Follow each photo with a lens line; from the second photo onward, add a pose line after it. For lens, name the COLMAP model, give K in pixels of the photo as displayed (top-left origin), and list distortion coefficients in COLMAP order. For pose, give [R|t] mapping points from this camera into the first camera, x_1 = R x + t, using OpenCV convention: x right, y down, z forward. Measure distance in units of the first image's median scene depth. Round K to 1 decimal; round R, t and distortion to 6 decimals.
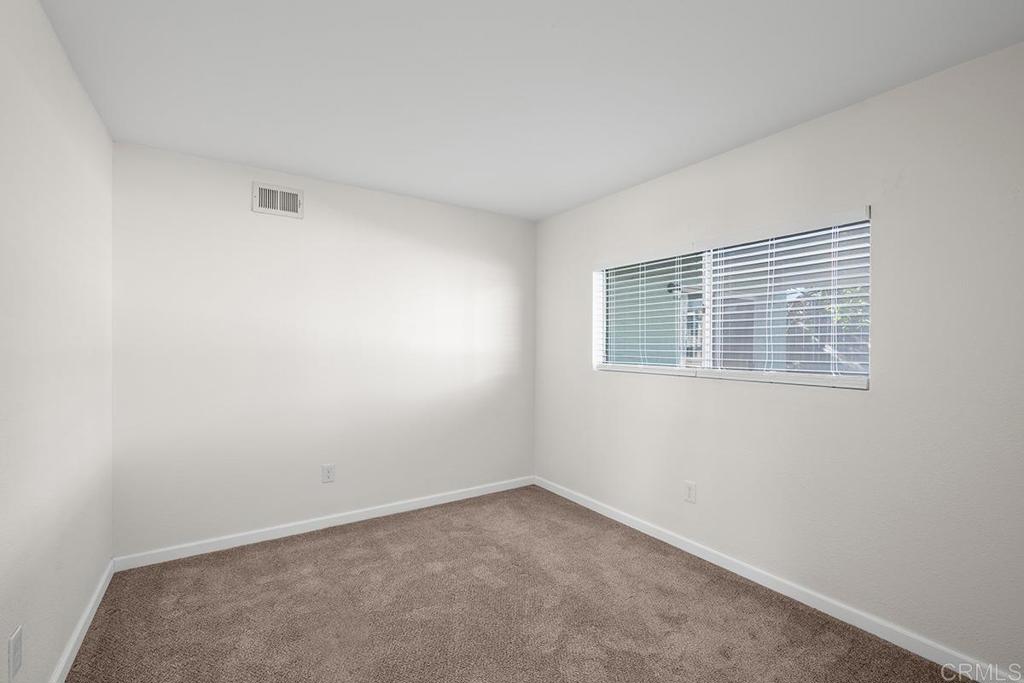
lens RADIAL K [[425.8, 0, 520.4], [0, 425.8, 340.9], [0, 0, 1]] dist [0.004014, -0.000084]
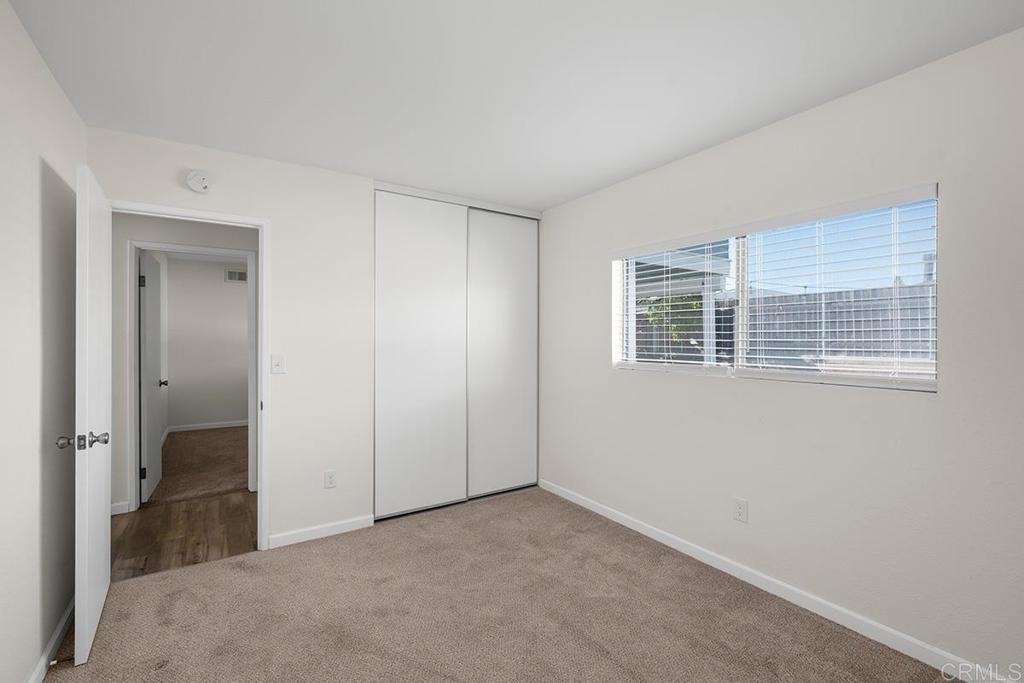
lens RADIAL K [[456.5, 0, 517.6], [0, 456.5, 337.8], [0, 0, 1]] dist [0.009342, -0.000350]
pose [[0.999555, 0.003350, -0.029650, 0.064328], [-0.003221, 0.999985, 0.004427, -0.000666], [0.029665, -0.004330, 0.999551, -0.089803]]
